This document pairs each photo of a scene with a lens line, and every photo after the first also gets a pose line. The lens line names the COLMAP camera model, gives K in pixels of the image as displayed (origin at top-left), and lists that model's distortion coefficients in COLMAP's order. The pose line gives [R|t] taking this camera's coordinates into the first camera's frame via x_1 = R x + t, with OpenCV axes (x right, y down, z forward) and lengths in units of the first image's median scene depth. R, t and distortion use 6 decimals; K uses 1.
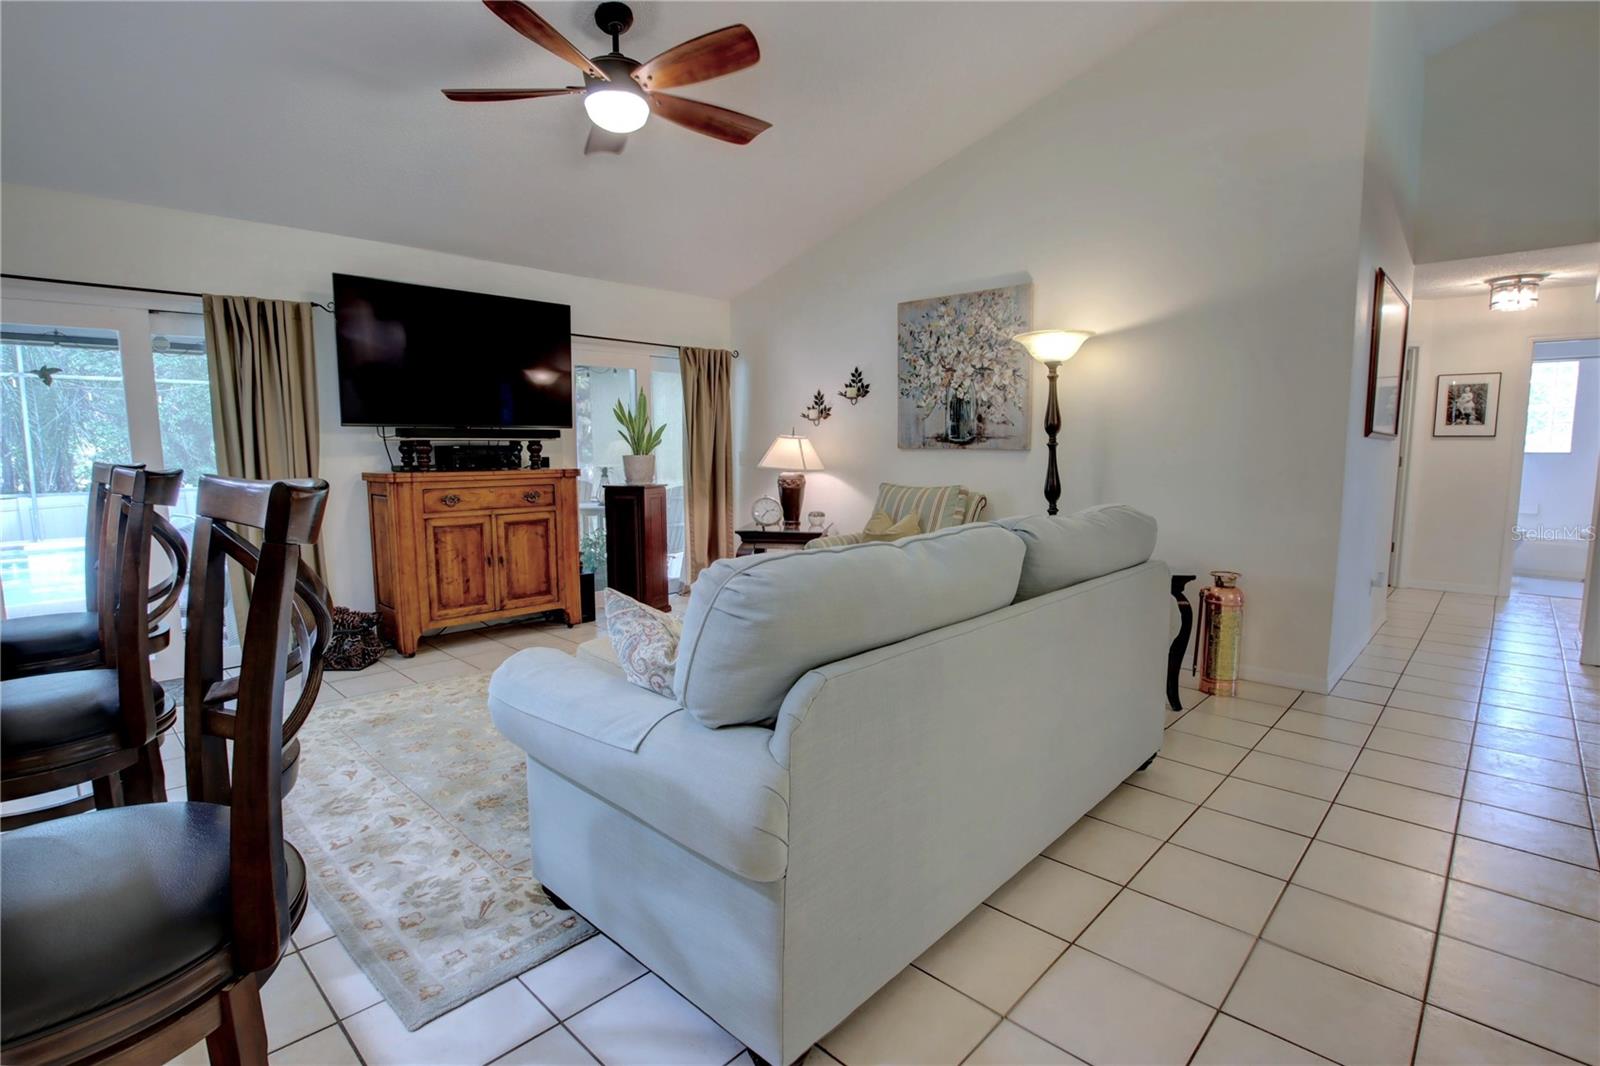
lens RADIAL K [[765.3, 0, 802.9], [0, 765.3, 535.3], [0, 0, 1]] dist [-0.035249, -0.000363]
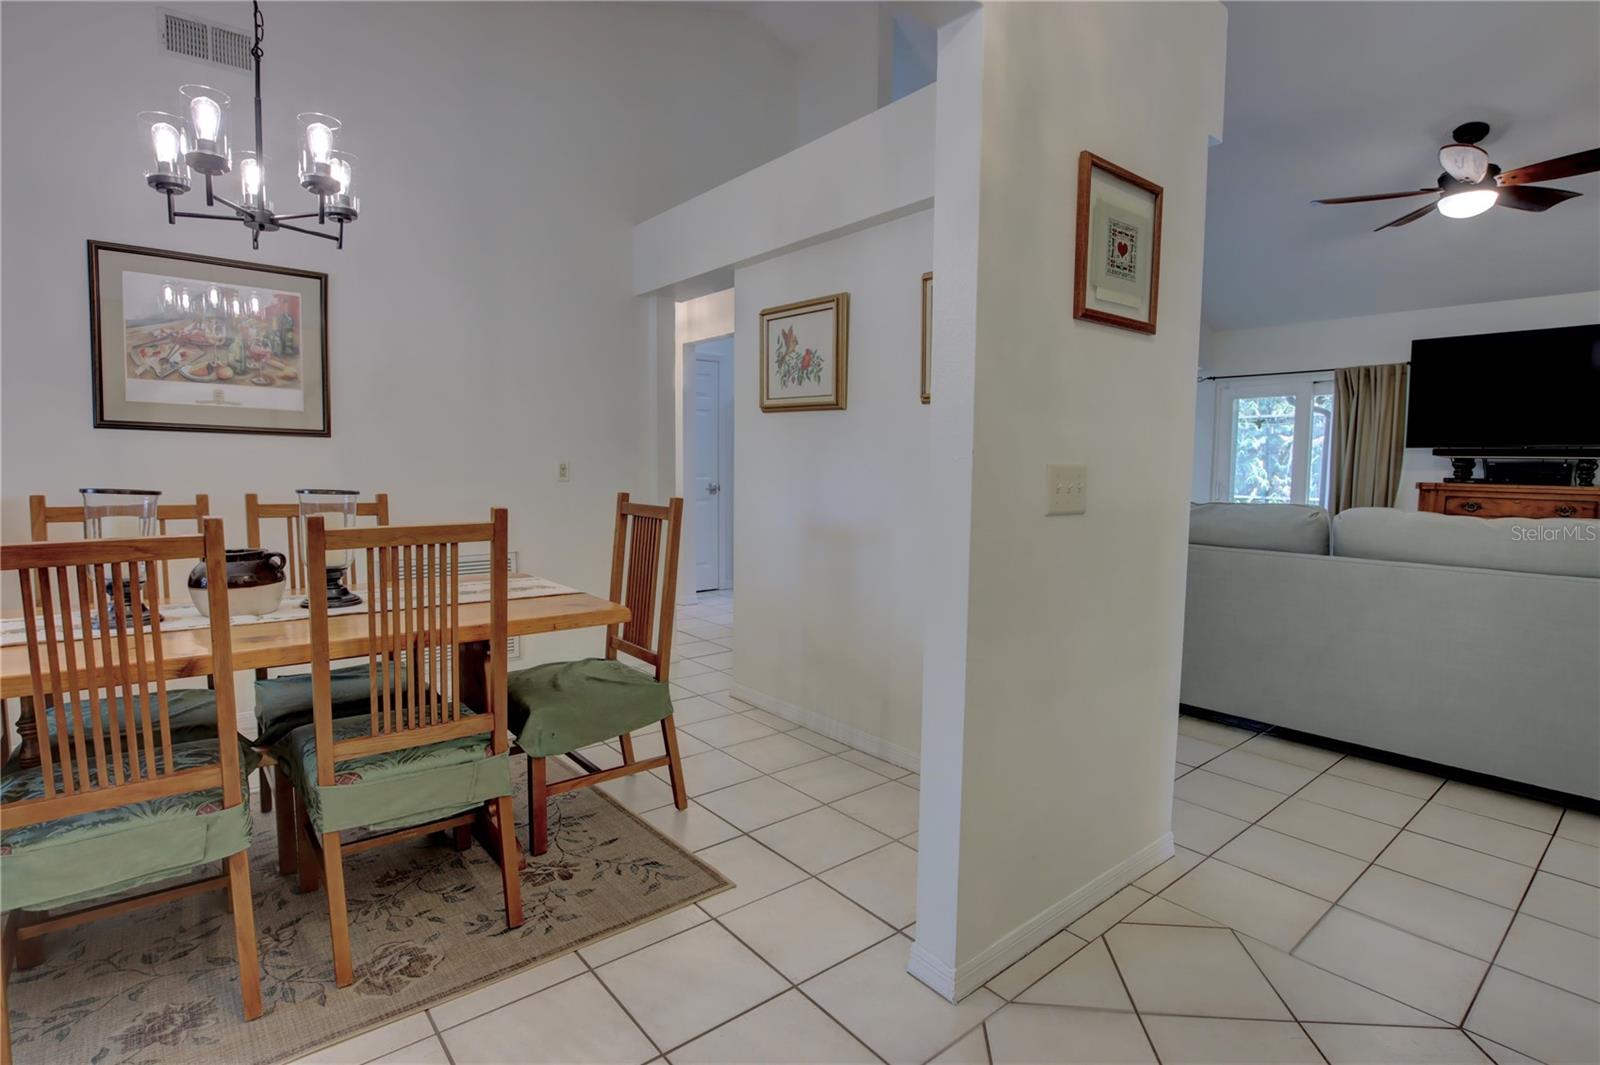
lens RADIAL K [[785.3, 0, 800.0], [0, 785.3, 532.5], [0, 0, 1]] dist [-0.028813, 0.001177]
pose [[-0.125205, 0.089046, -0.988127, 0.844913], [-0.123899, 0.986764, 0.104623, -0.000095], [0.984364, 0.135527, -0.112514, 0.062735]]
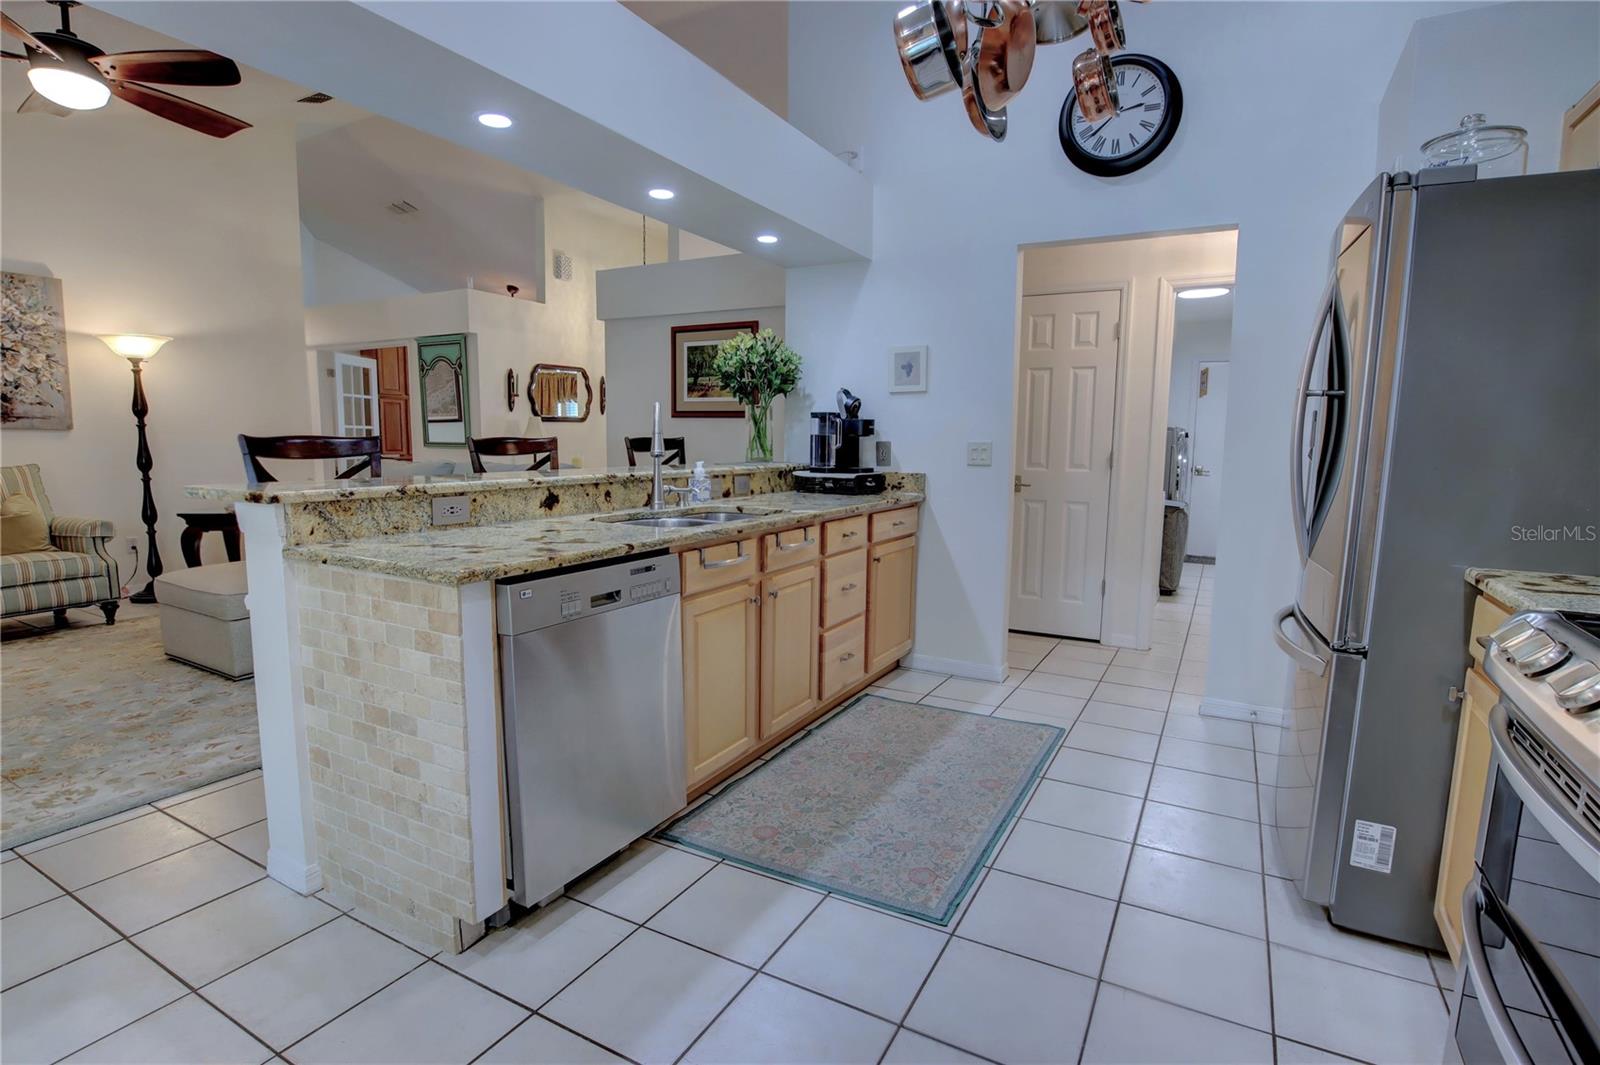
lens RADIAL K [[785.3, 0, 800.0], [0, 785.3, 532.5], [0, 0, 1]] dist [-0.028813, 0.001177]
pose [[-0.253964, -0.117704, 0.960025, -1.025674], [0.098094, 0.984315, 0.146632, -0.023814], [-0.962227, 0.131412, -0.238434, 0.261113]]
